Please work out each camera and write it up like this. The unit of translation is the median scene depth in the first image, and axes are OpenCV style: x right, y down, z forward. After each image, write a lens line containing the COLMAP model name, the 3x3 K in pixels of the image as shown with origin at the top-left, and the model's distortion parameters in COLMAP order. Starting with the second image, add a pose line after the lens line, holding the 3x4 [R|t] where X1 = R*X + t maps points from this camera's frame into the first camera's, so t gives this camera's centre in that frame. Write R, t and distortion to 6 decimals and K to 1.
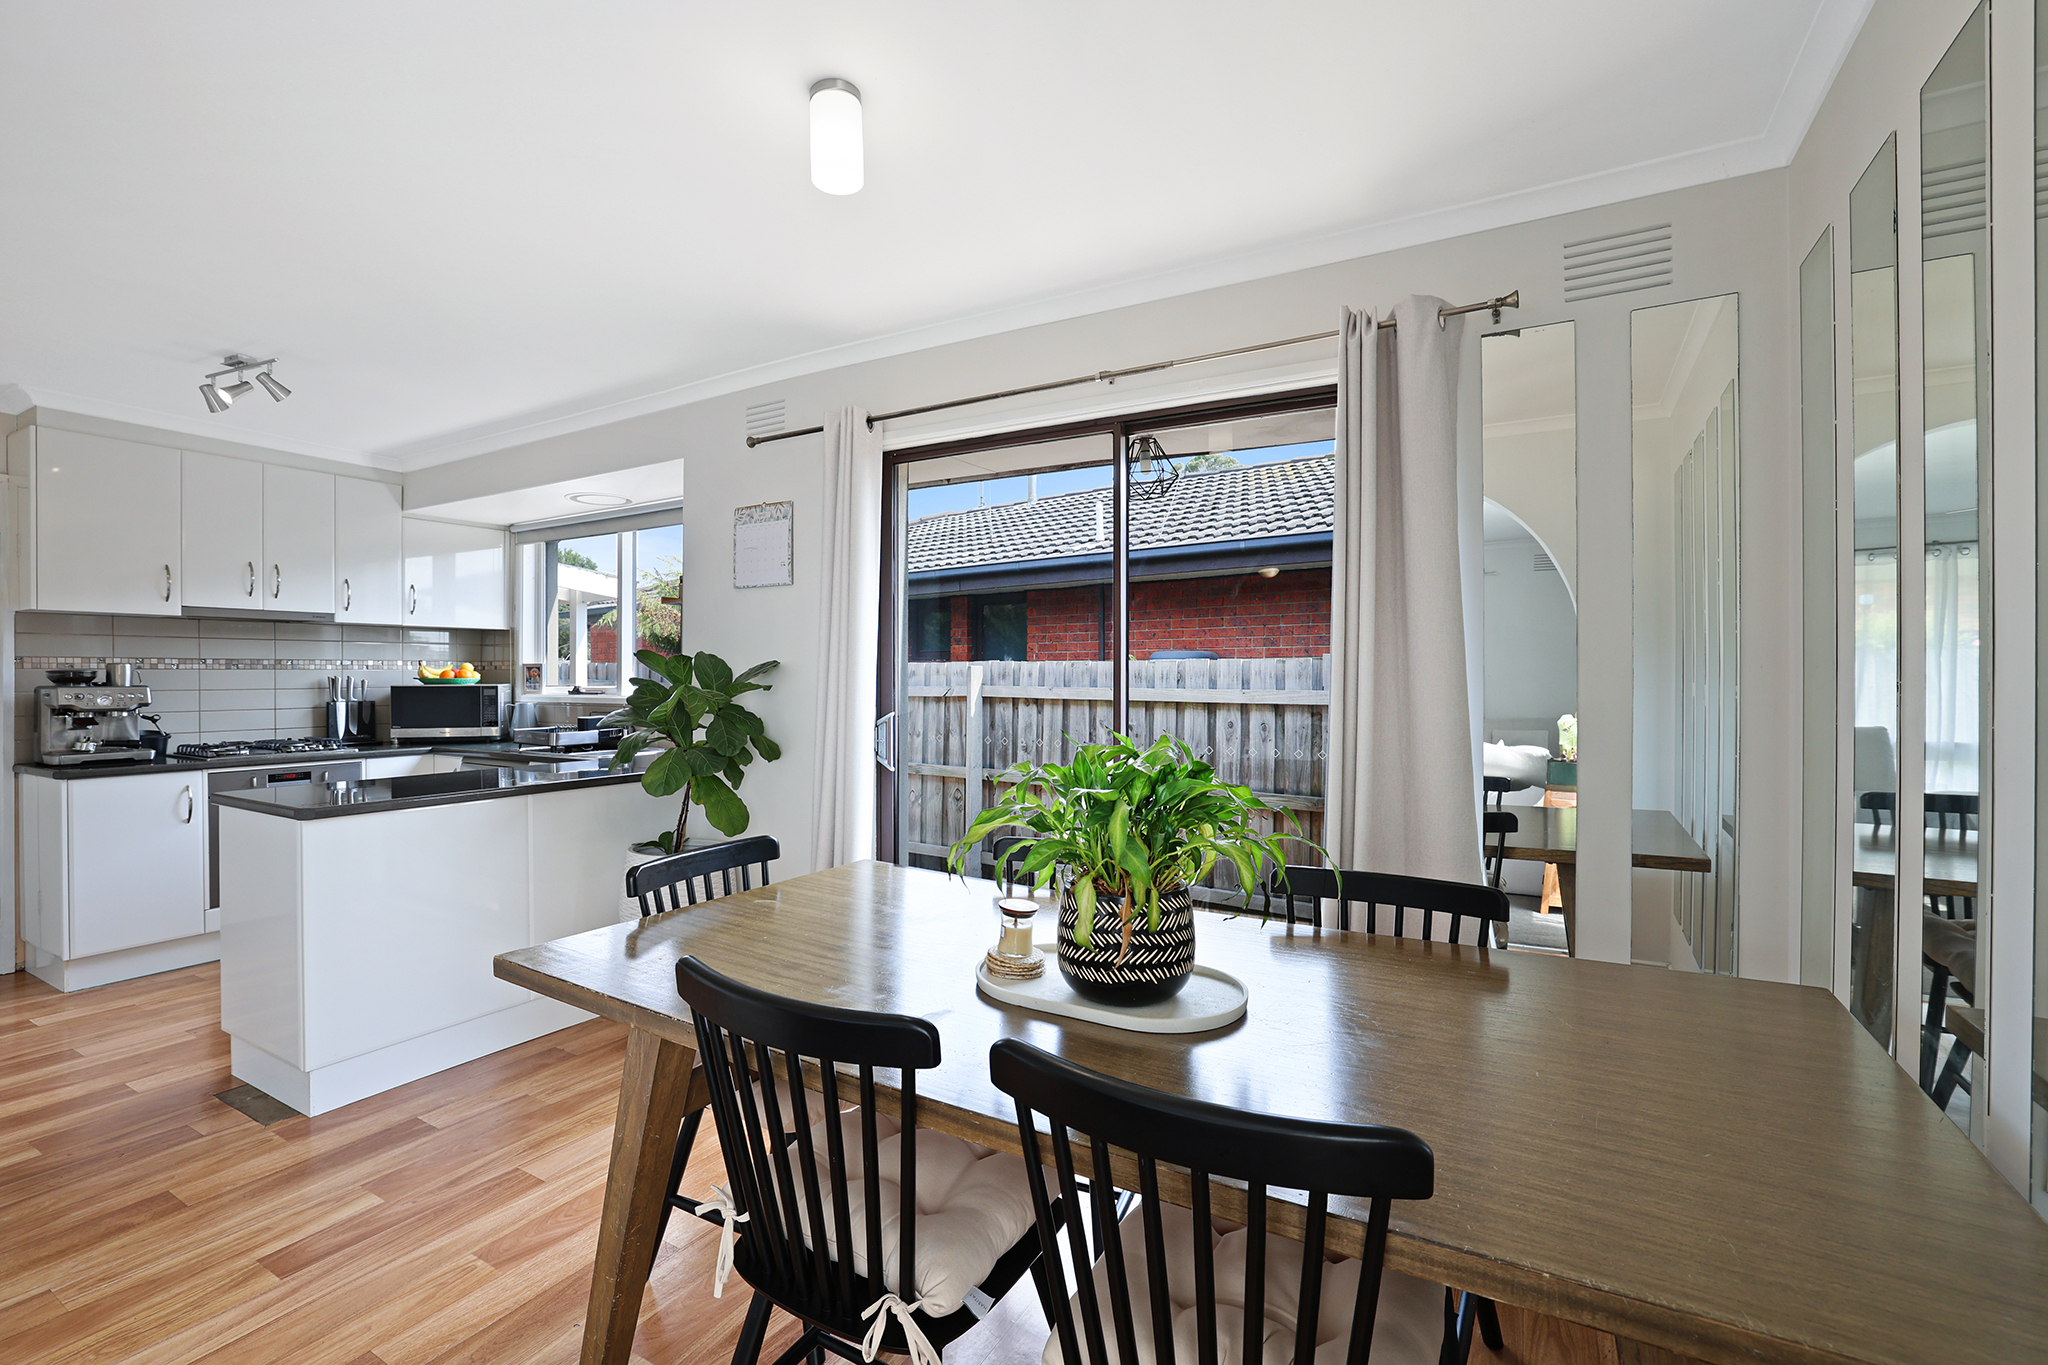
lens RADIAL K [[884.4, 0, 1025.3], [0, 884.4, 684.7], [0, 0, 1]] dist [-0.017098, 0.007920]
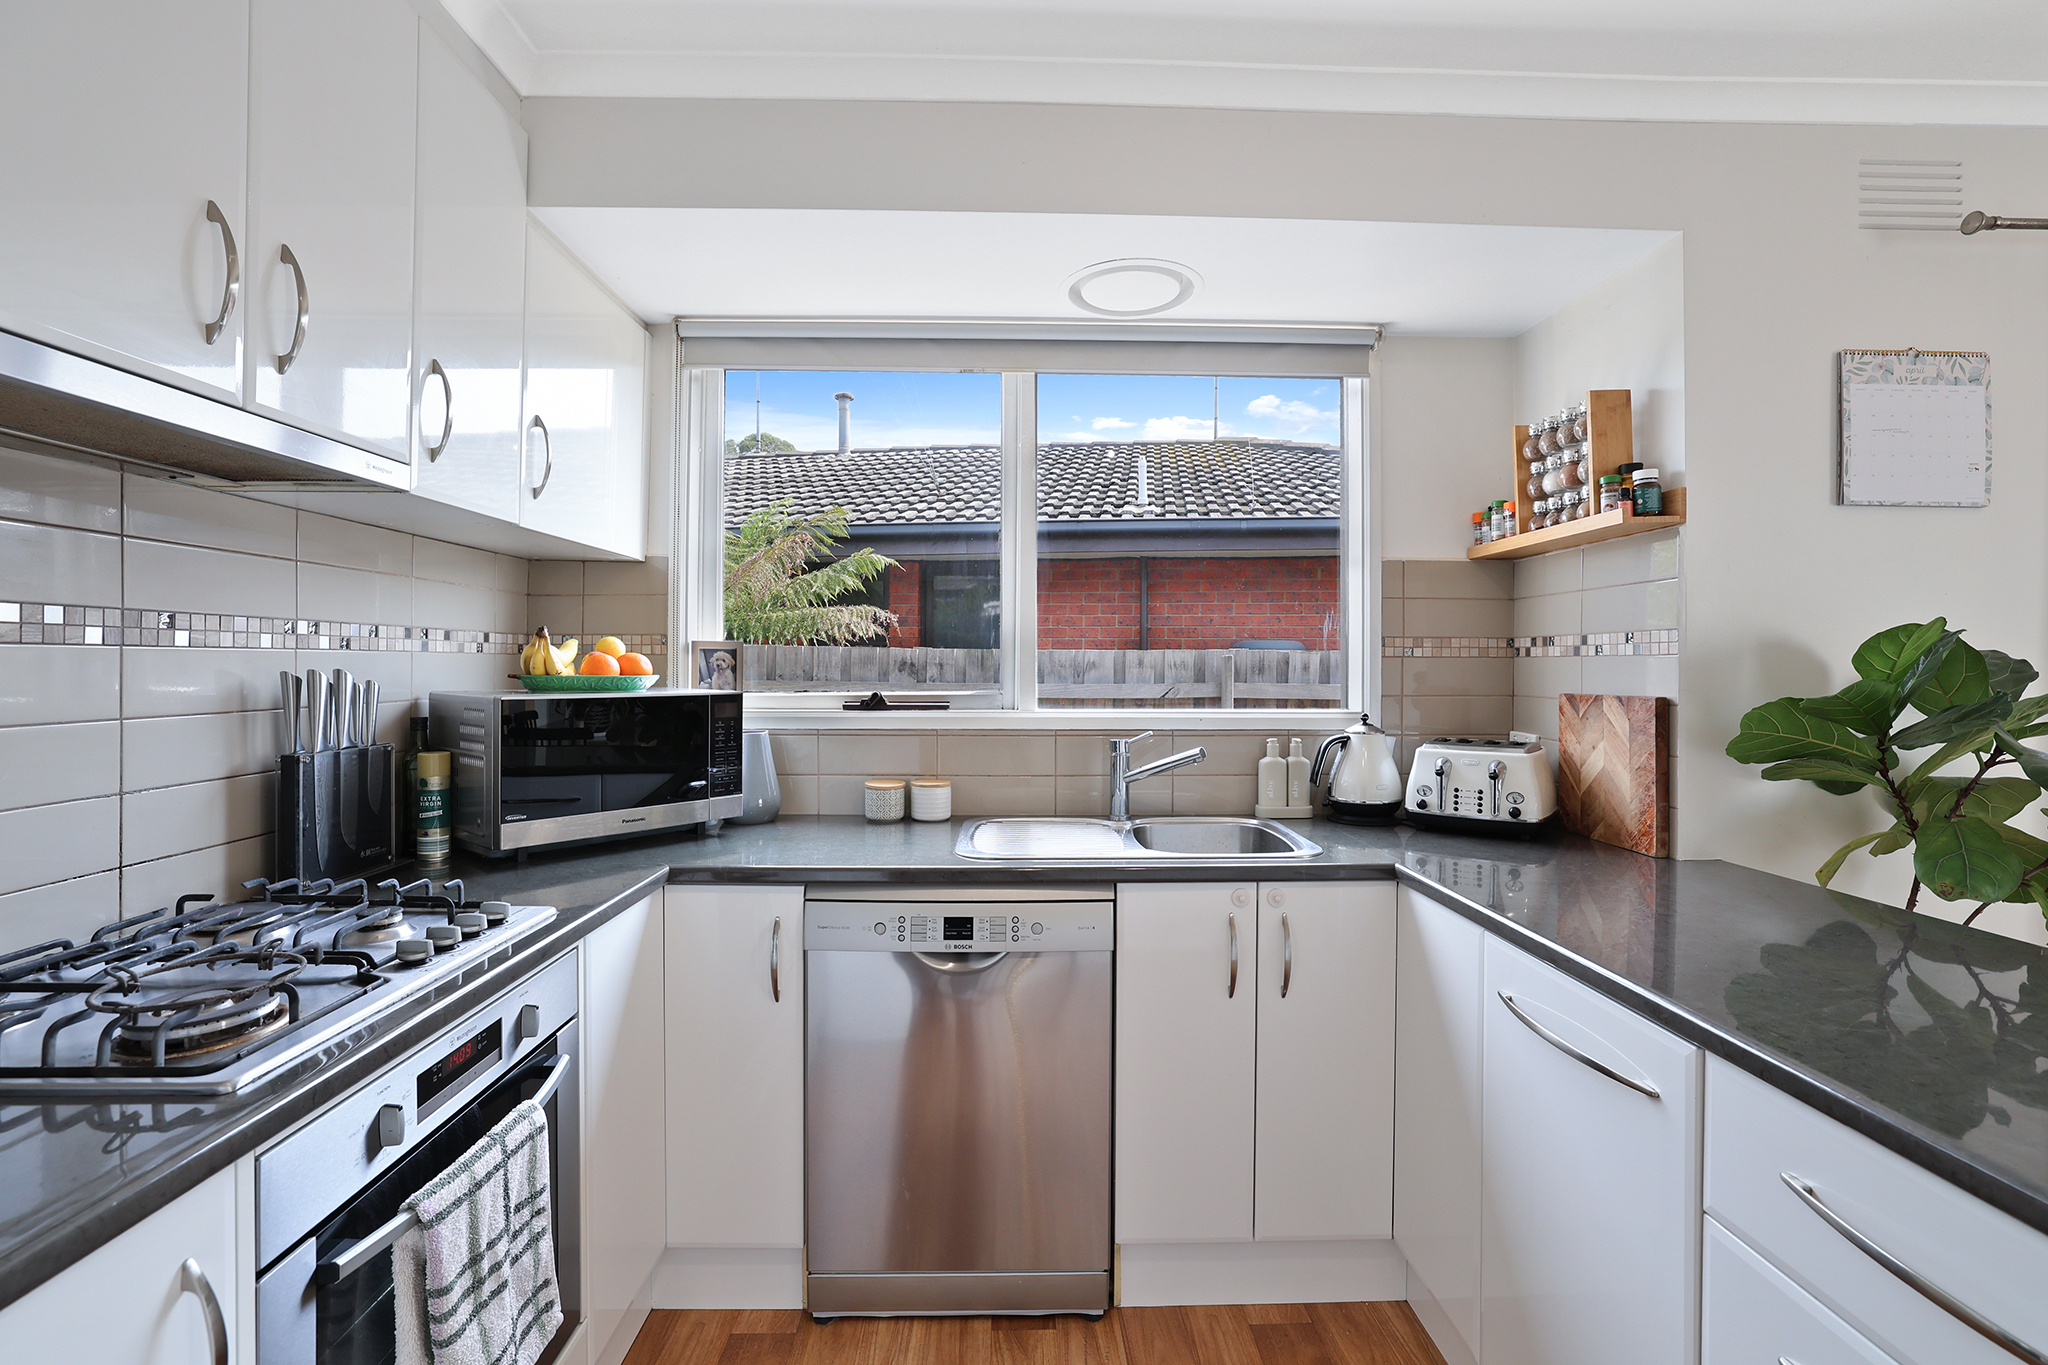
lens RADIAL K [[884.4, 0, 1028.7], [0, 884.4, 663.7], [0, 0, 1]] dist [-0.017098, 0.007920]
pose [[0.849222, 0.008295, 0.527970, -0.818404], [-0.003079, 0.999937, -0.010758, -0.010725], [-0.528027, 0.007511, 0.849195, 0.677808]]
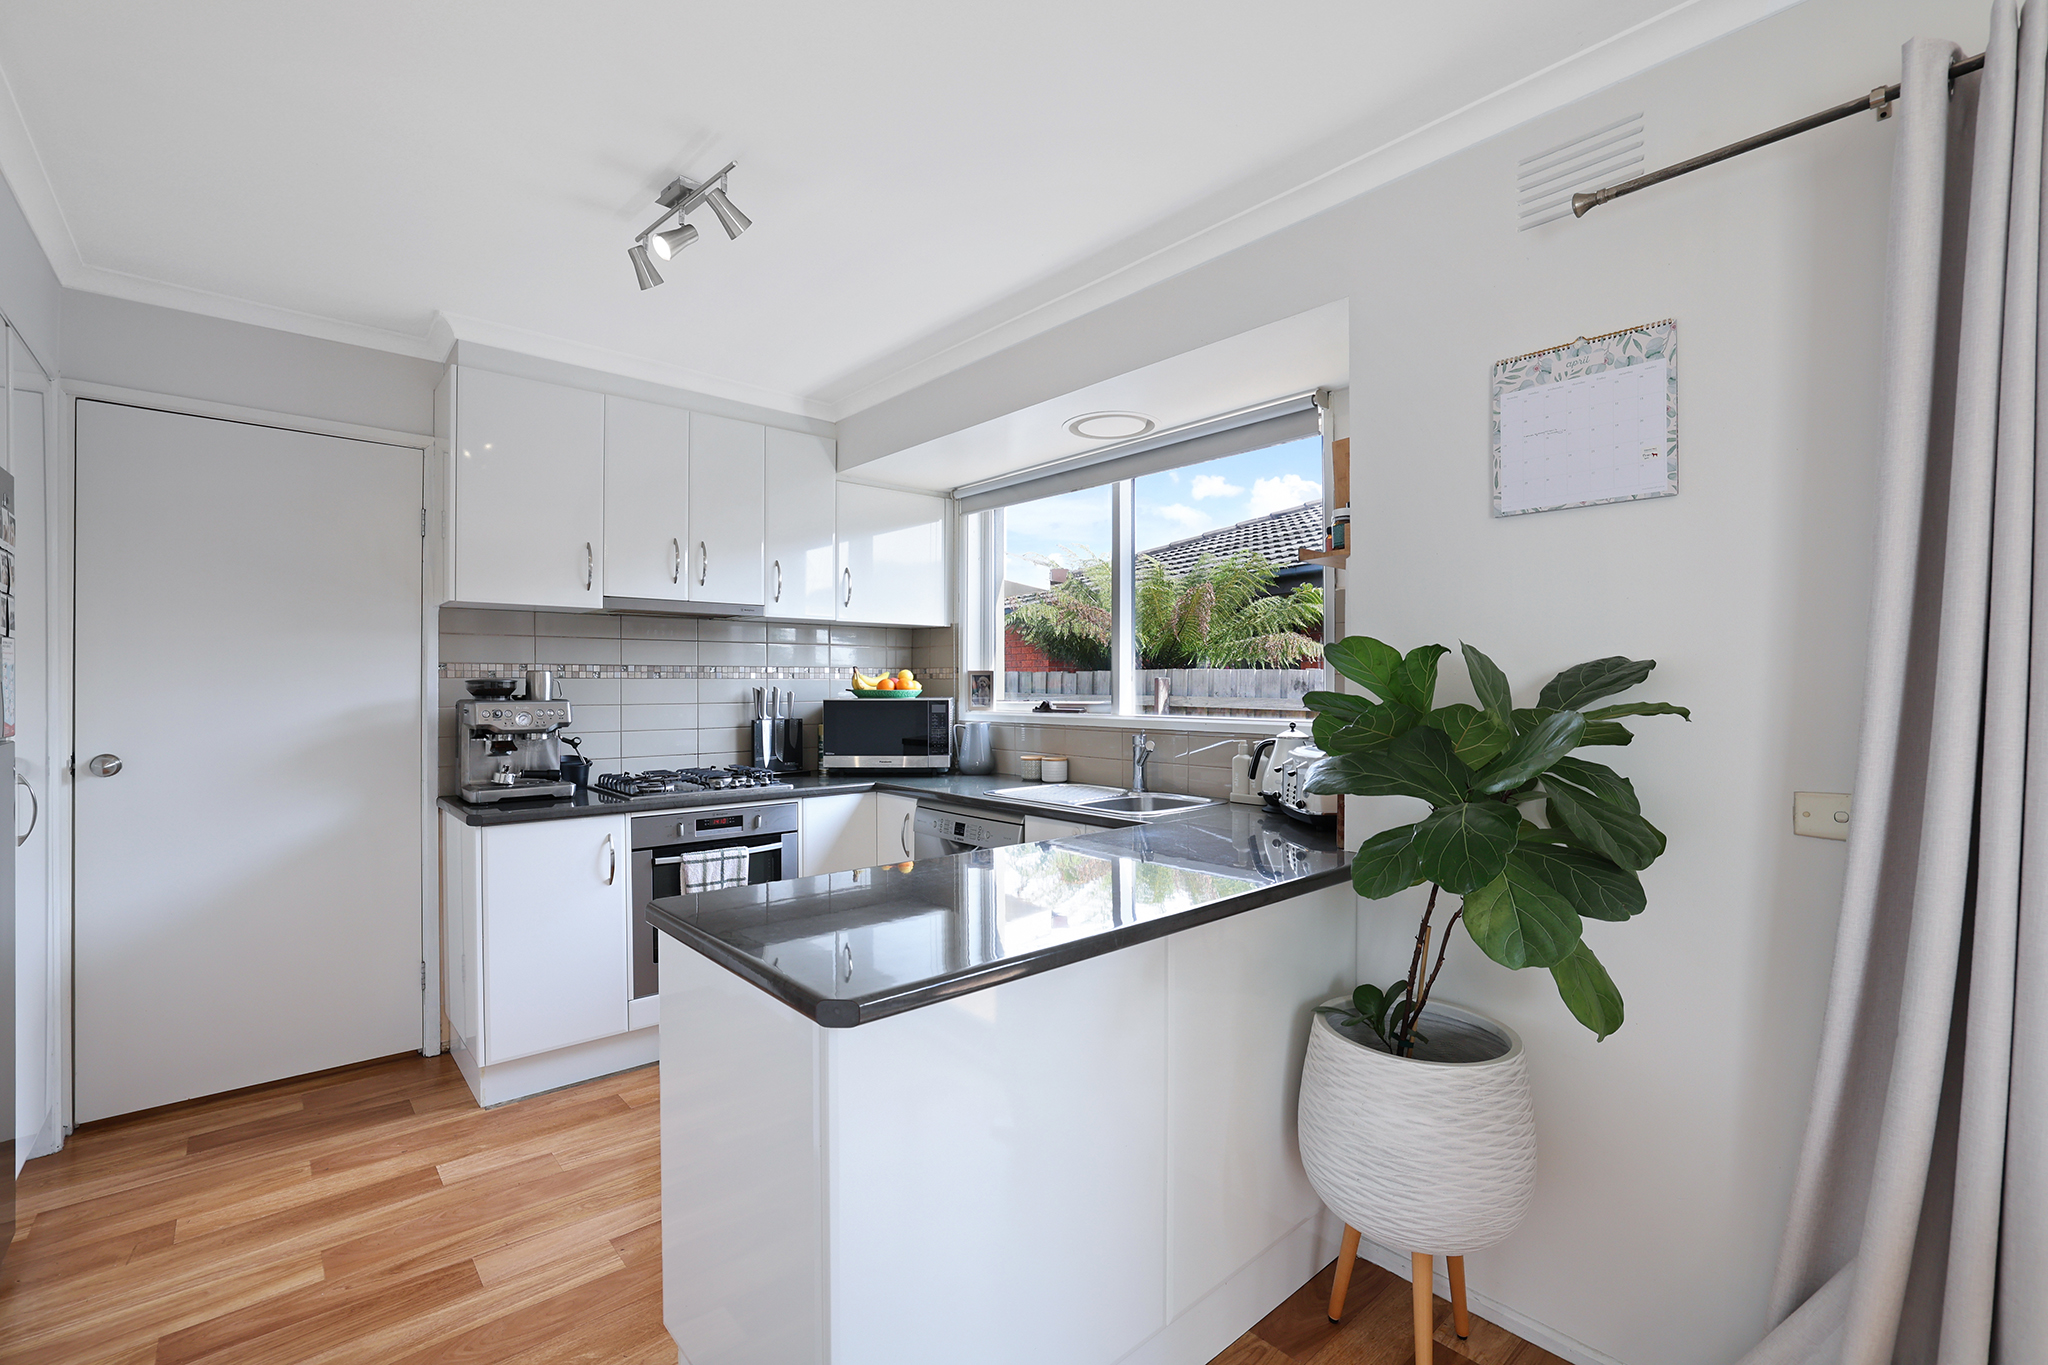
lens RADIAL K [[884.4, 0, 1037.4], [0, 884.4, 695.1], [0, 0, 1]] dist [-0.017098, 0.007920]
pose [[0.953838, 0.006174, -0.300259, -0.352626], [-0.005120, 0.999978, 0.004298, -0.008033], [0.300278, -0.002563, 0.953848, 0.361910]]
